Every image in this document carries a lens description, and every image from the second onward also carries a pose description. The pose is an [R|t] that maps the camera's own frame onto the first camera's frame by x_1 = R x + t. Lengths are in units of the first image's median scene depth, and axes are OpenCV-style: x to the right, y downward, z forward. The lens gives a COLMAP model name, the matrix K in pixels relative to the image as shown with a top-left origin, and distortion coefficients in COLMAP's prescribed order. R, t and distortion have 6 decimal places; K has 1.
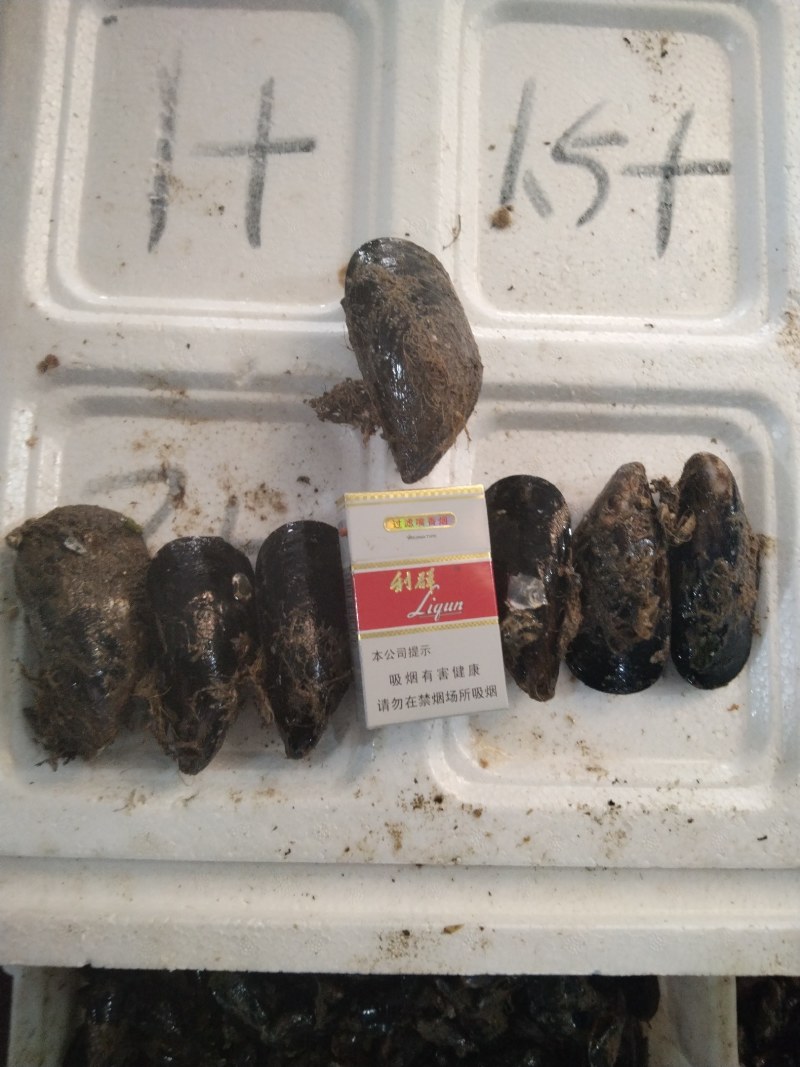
lens RADIAL K [[893.2, 0, 412.2], [0, 893.2, 554.1], [0, 0, 1]] dist [0.044144, -0.125107]
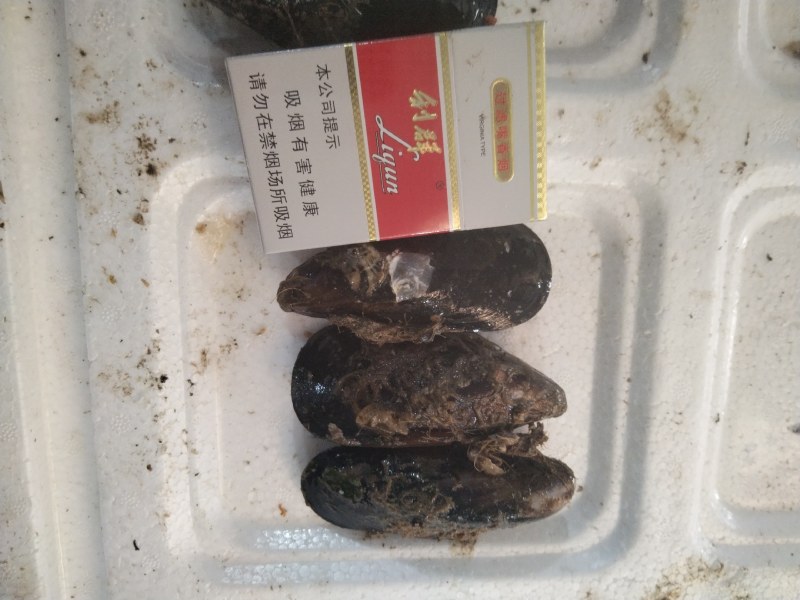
lens RADIAL K [[669.7, 0, 390.4], [0, 669.7, 318.8], [0, 0, 1]] dist [0.044144, -0.125107]
pose [[0.016193, 0.989427, 0.144125, 0.077607], [-0.998379, 0.008135, 0.056323, 0.026457], [0.054555, -0.144804, 0.987955, 0.391037]]
